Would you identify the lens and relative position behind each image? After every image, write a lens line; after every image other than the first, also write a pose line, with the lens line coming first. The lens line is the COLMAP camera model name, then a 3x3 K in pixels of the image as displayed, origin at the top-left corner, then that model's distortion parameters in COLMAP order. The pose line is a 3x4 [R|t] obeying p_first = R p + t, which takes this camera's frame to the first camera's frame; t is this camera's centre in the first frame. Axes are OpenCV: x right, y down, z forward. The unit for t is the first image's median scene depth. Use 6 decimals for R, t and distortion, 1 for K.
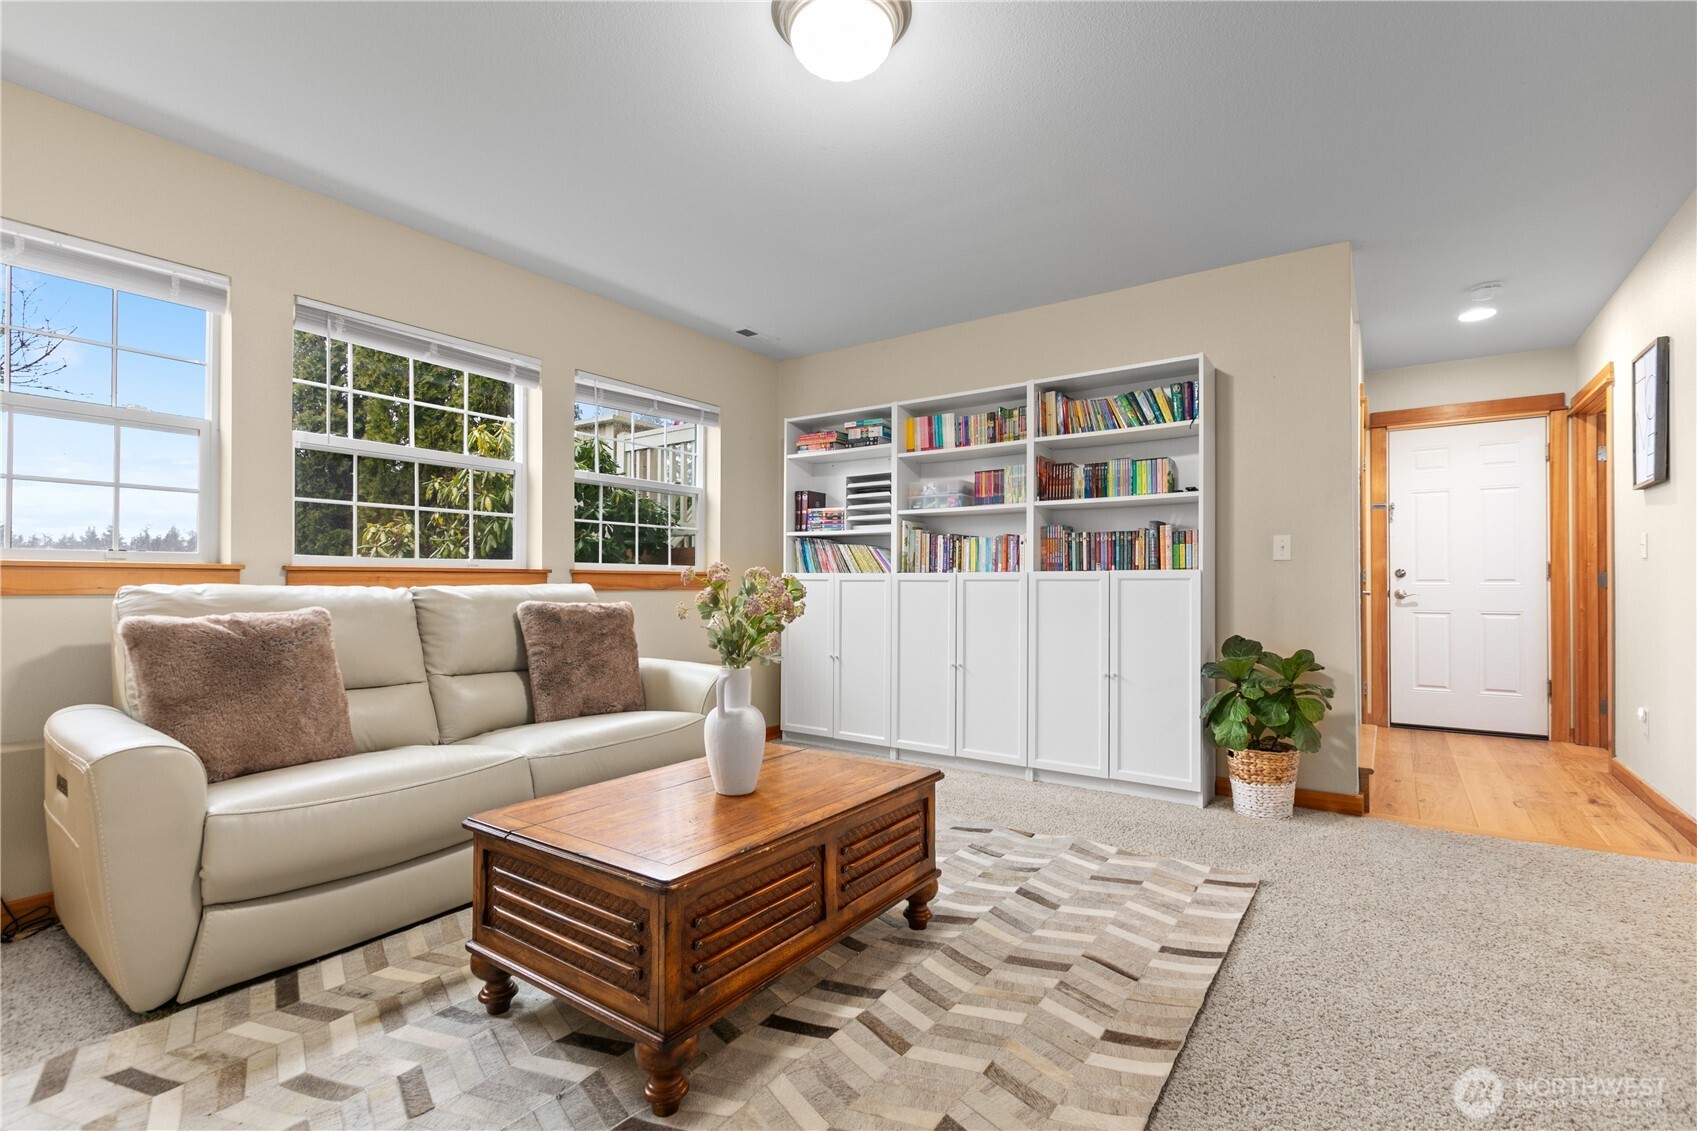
lens RADIAL K [[788.3, 0, 832.0], [0, 788.3, 565.0], [0, 0, 1]] dist [-0.000240, 0.000265]
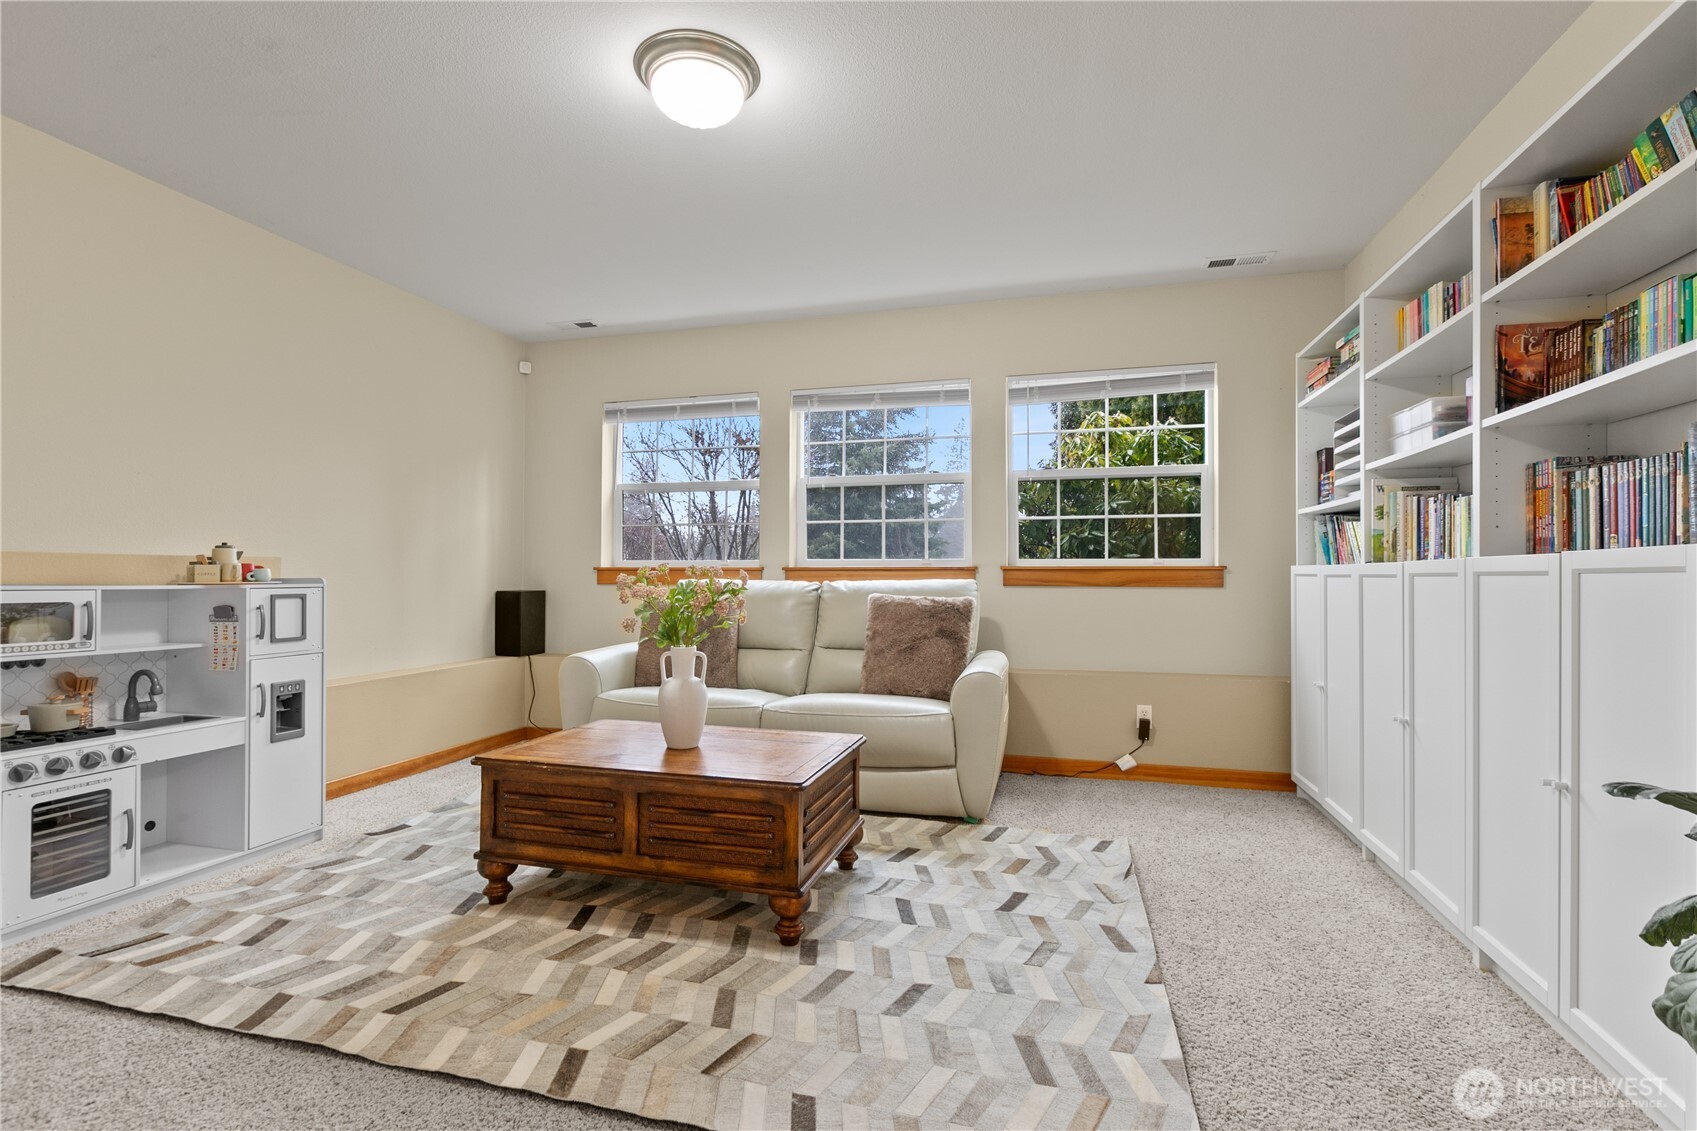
lens RADIAL K [[788.3, 0, 851.1], [0, 788.3, 574.5], [0, 0, 1]] dist [-0.000240, 0.000265]
pose [[0.339760, -0.002830, -0.940508, 0.935074], [0.021679, 0.999753, 0.004823, 0.012419], [0.940262, -0.022028, 0.339738, 0.684693]]
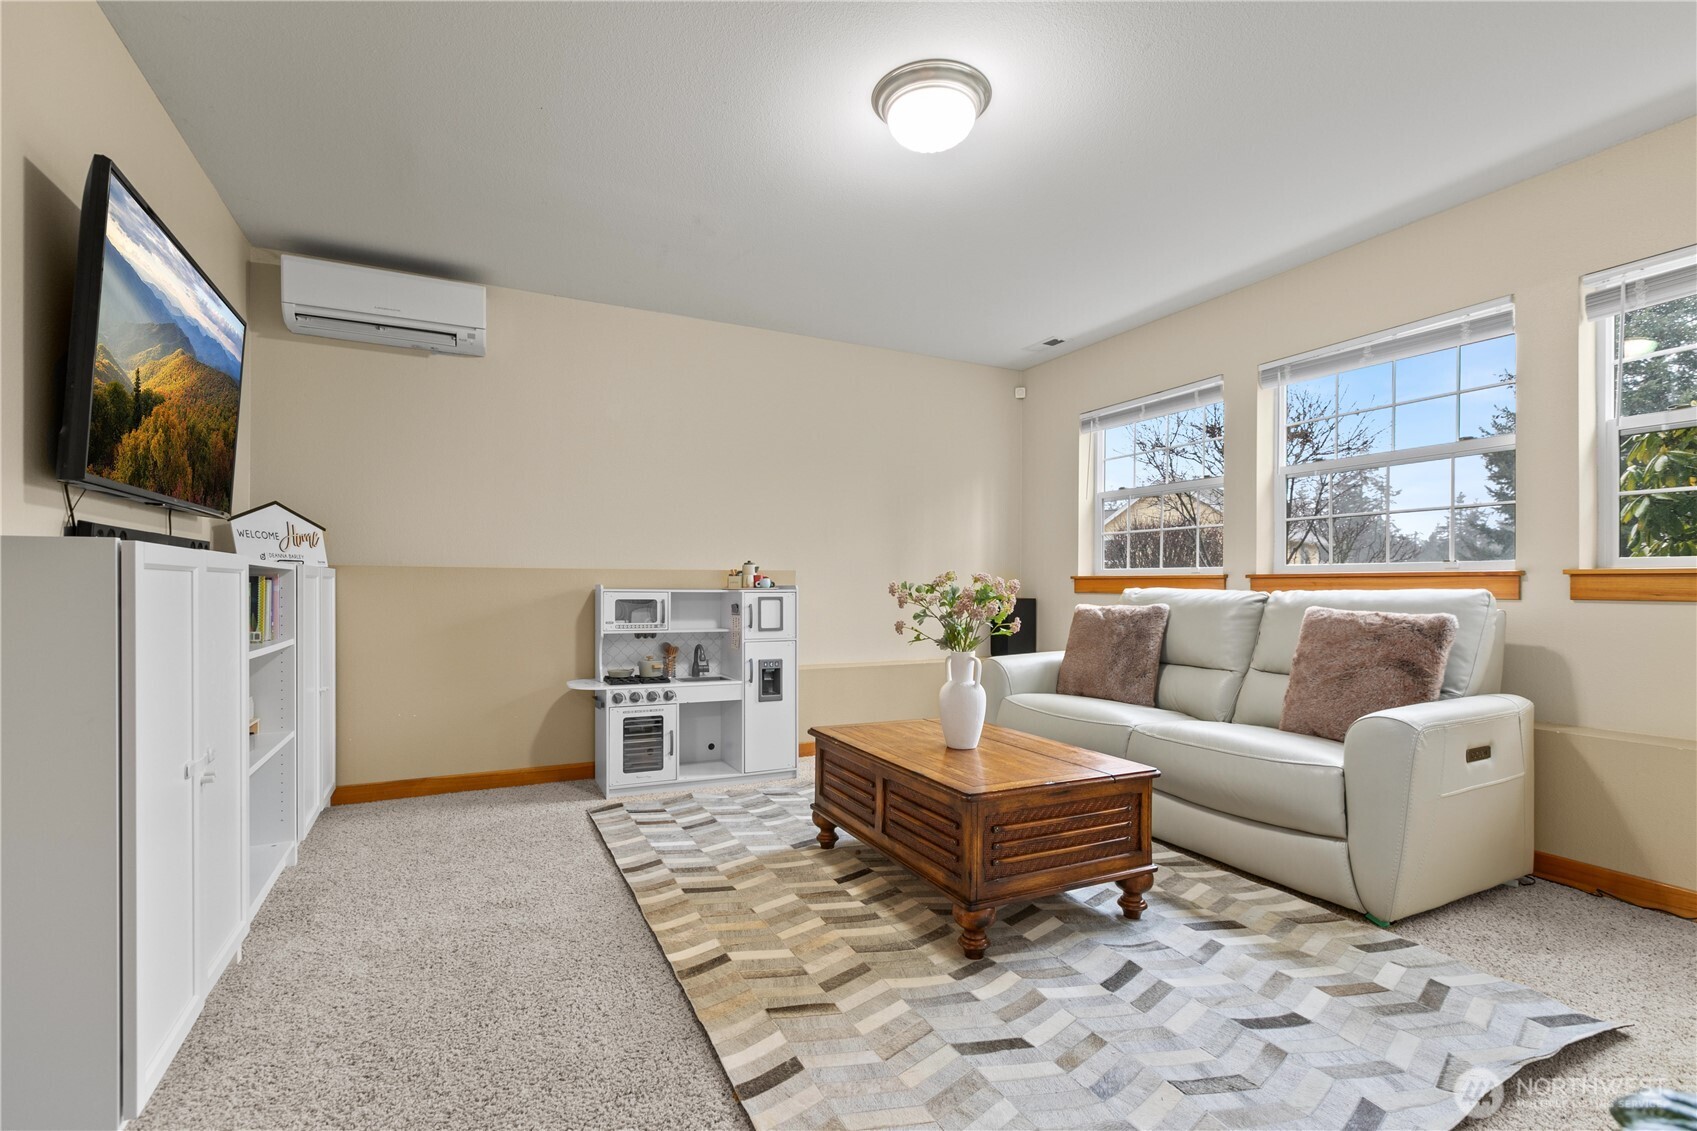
lens RADIAL K [[788.3, 0, 857.9], [0, 788.3, 590.8], [0, 0, 1]] dist [-0.000240, 0.000265]
pose [[-0.474221, 0.003792, -0.880398, 0.903386], [0.017429, 0.999835, -0.005082, 0.027587], [0.880233, -0.017755, -0.474209, 1.207957]]
